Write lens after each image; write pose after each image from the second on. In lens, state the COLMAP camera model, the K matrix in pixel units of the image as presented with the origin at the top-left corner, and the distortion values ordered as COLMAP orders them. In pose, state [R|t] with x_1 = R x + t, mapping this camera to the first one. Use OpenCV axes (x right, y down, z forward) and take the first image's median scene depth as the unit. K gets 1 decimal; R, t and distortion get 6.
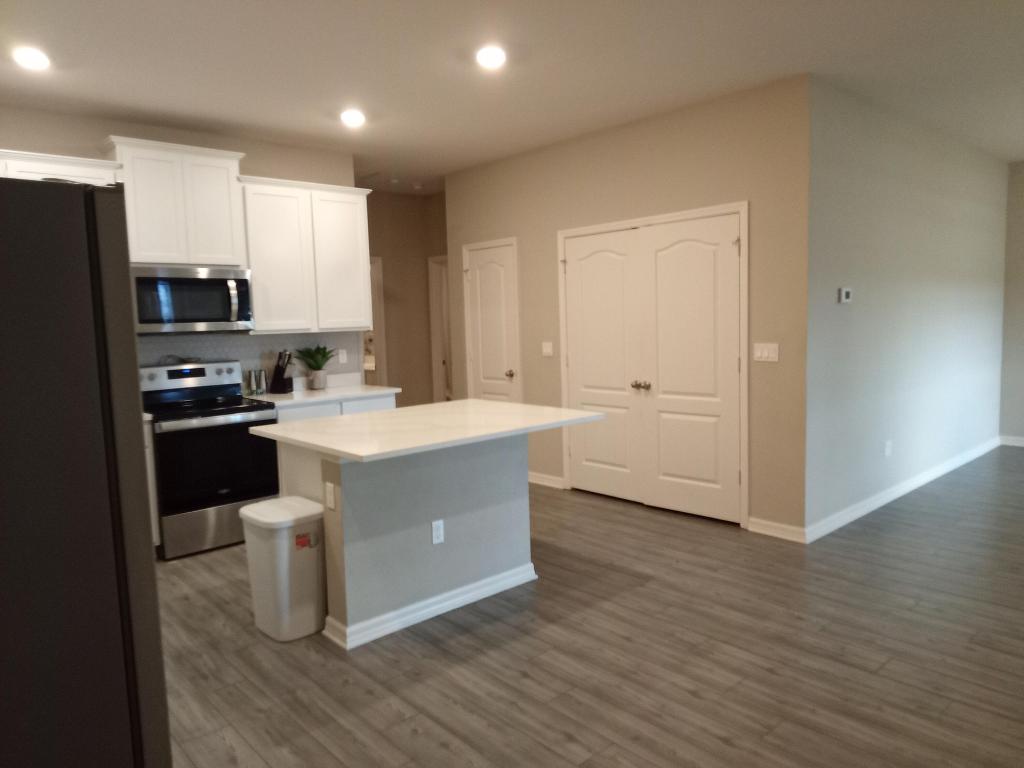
lens RADIAL K [[709.9, 0, 512.0], [0, 709.9, 384.0], [0, 0, 1]] dist [0.005736, -0.003814]
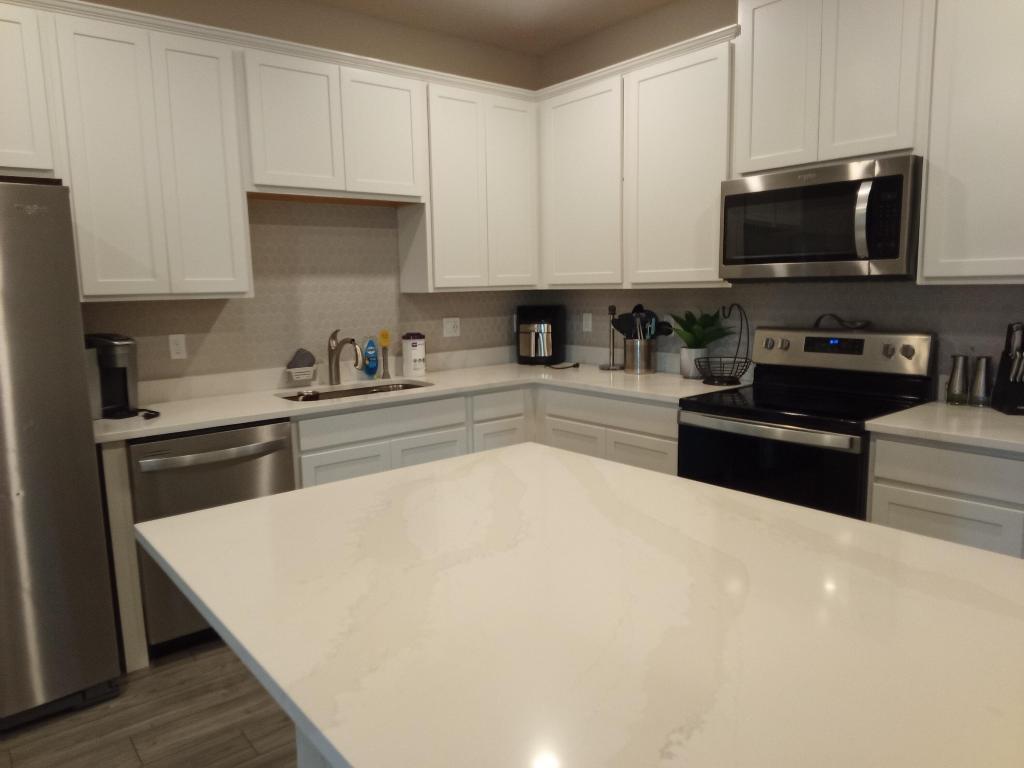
lens RADIAL K [[709.9, 0, 512.0], [0, 709.9, 384.0], [0, 0, 1]] dist [0.005736, -0.003814]
pose [[-0.060394, 0.168511, -0.983848, 0.223566], [-0.067316, 0.982716, 0.172449, -0.092229], [0.995902, 0.076643, -0.048006, 1.007128]]
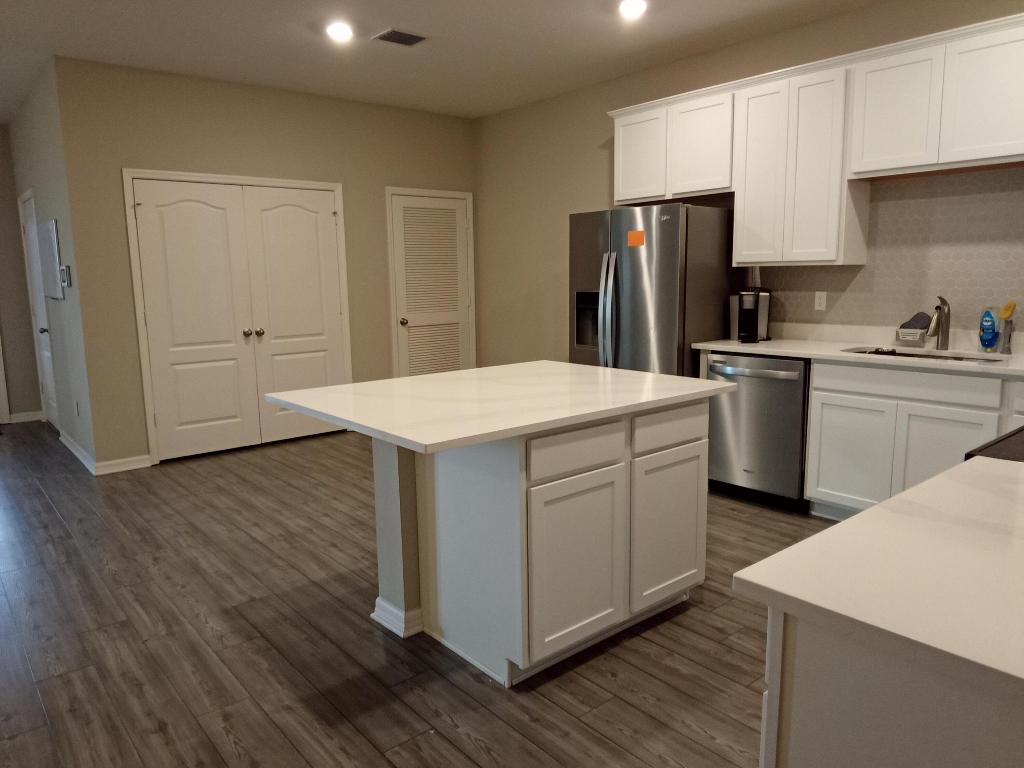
lens RADIAL K [[727.0, 0, 512.0], [0, 727.0, 384.0], [0, 0, 1]] dist [0.061872, -0.067688]
pose [[-0.998369, 0.037364, 0.043157, -0.160367], [0.046835, 0.968374, 0.245066, -0.146984], [-0.032635, 0.246688, -0.968545, 1.782976]]
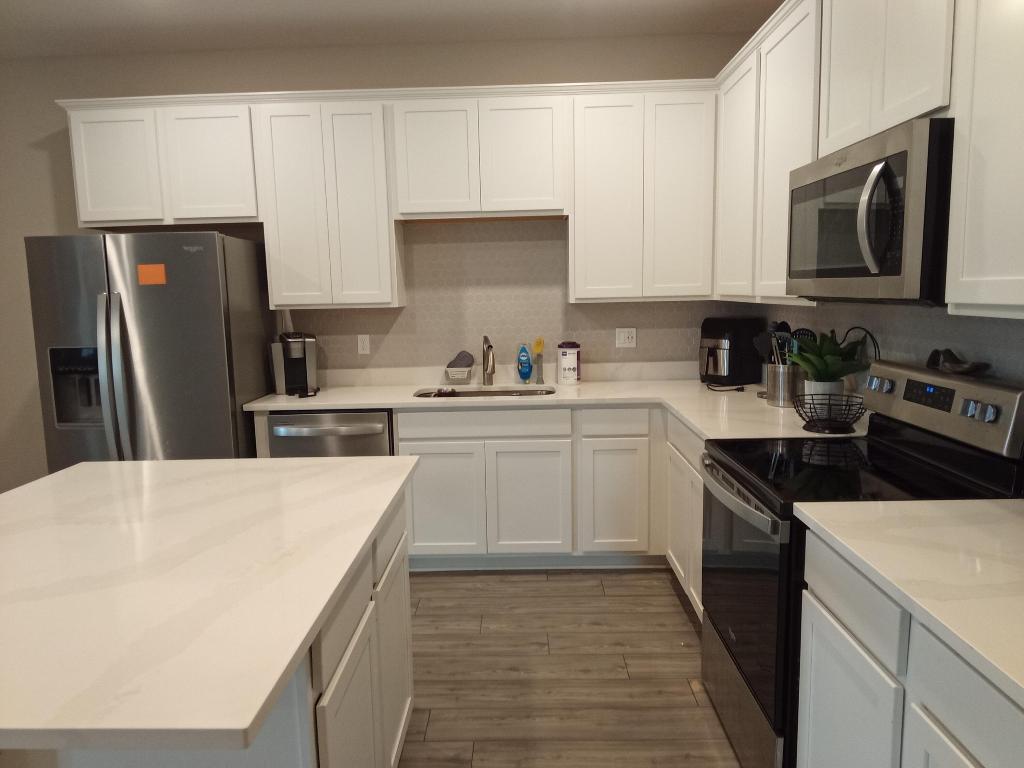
lens RADIAL K [[709.9, 0, 512.0], [0, 709.9, 384.0], [0, 0, 1]] dist [0.005736, -0.003814]
pose [[-0.685094, 0.138319, -0.715202, 0.022040], [-0.026189, 0.976496, 0.213940, -0.141539], [0.727983, 0.165300, -0.665369, 1.472155]]
